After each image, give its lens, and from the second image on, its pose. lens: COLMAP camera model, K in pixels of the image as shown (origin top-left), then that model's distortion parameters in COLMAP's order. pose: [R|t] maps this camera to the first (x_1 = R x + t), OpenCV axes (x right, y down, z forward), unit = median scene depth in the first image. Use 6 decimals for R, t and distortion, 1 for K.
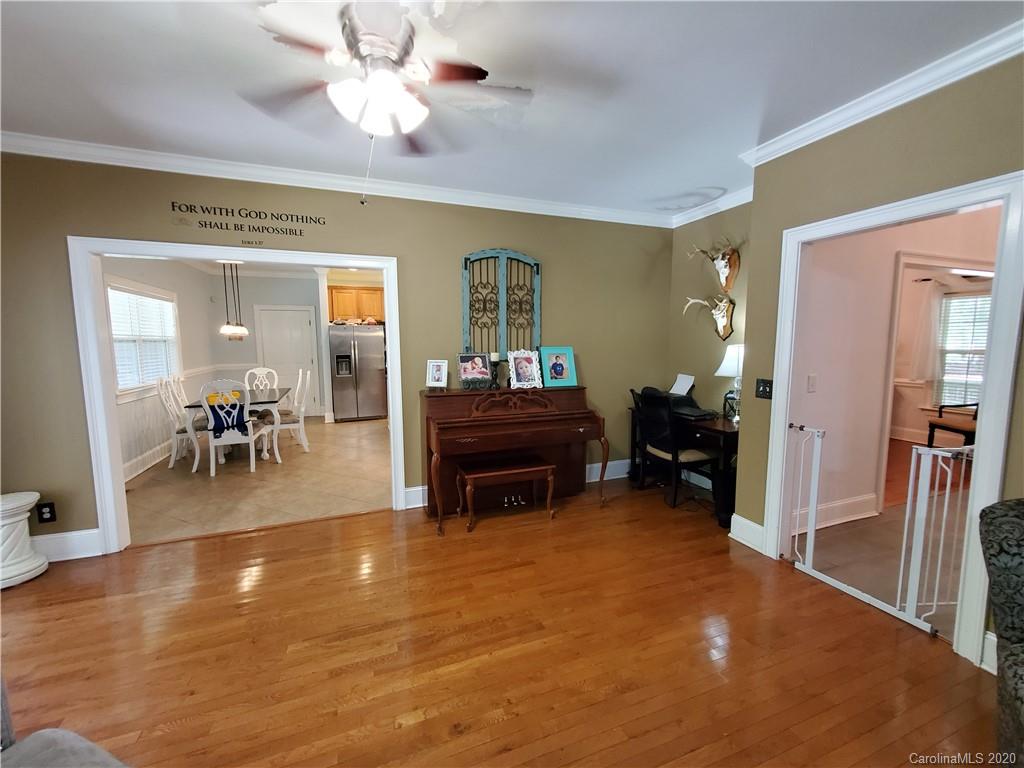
lens RADIAL K [[404.8, 0, 509.6], [0, 404.8, 383.7], [0, 0, 1]] dist [0.003560, -0.001341]
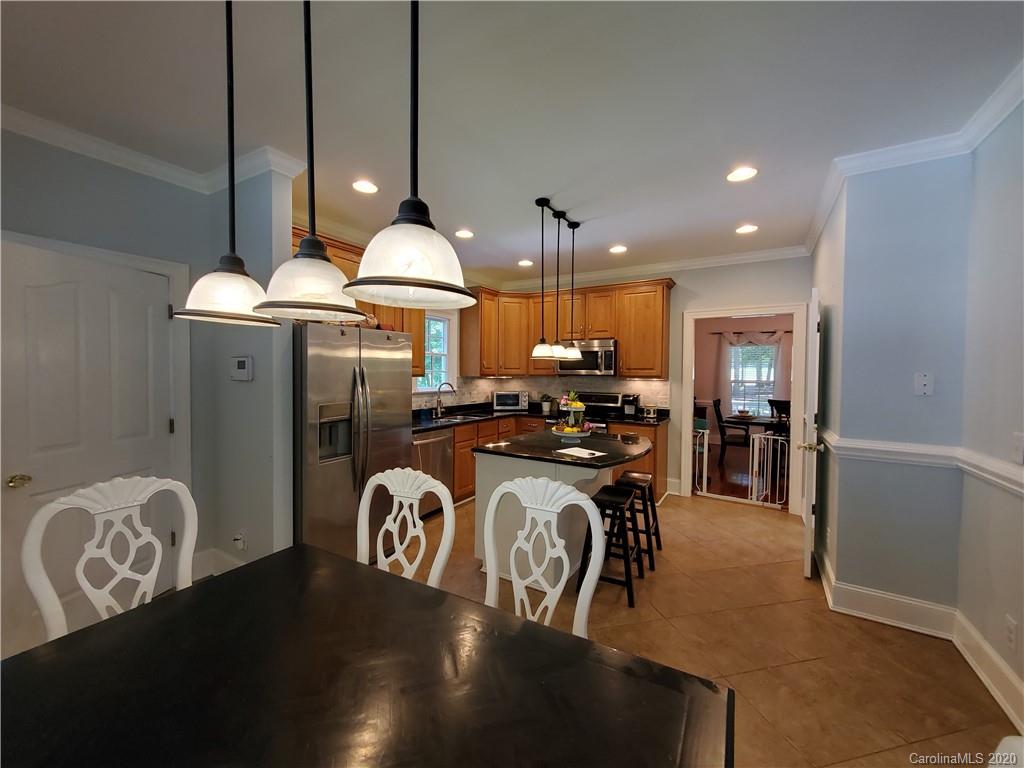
lens RADIAL K [[404.8, 0, 507.0], [0, 404.8, 383.4], [0, 0, 1]] dist [0.003560, -0.001341]
pose [[0.793692, -0.007174, 0.608278, -1.029356], [0.052701, 0.996982, -0.057007, -0.121389], [-0.606033, 0.077303, 0.791674, 1.223149]]
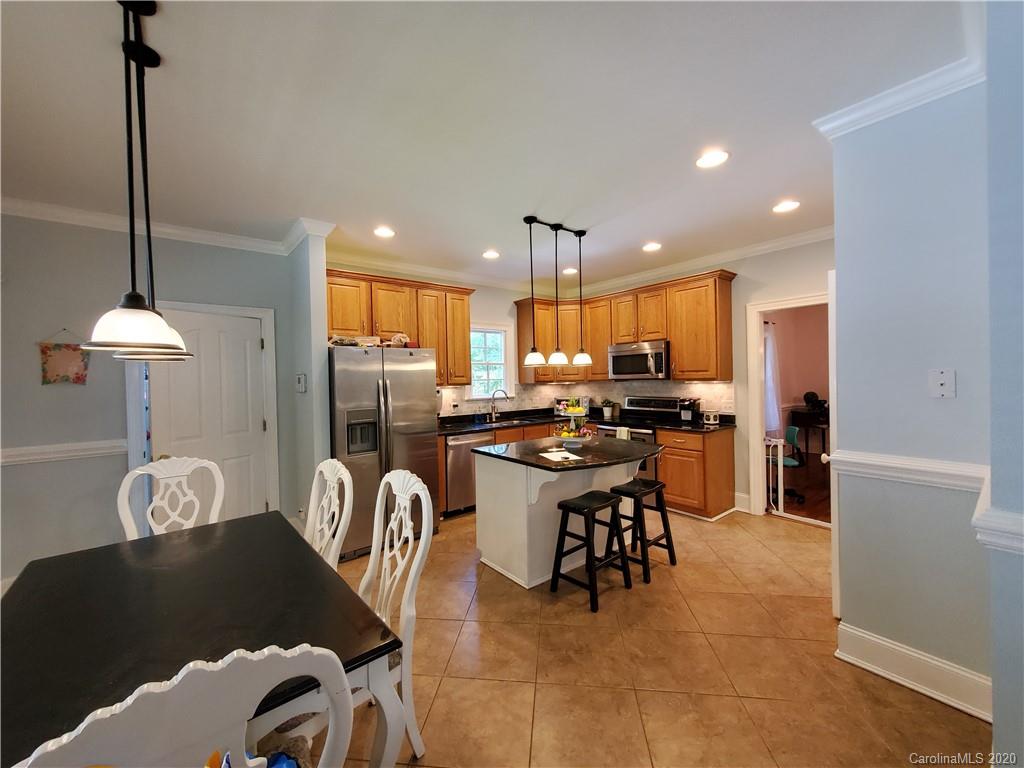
lens RADIAL K [[404.8, 0, 506.7], [0, 404.8, 384.1], [0, 0, 1]] dist [0.003560, -0.001341]
pose [[0.954884, -0.021313, 0.296214, -0.781014], [0.048911, 0.995087, -0.086074, -0.104878], [-0.292924, 0.096678, 0.951235, 1.016160]]
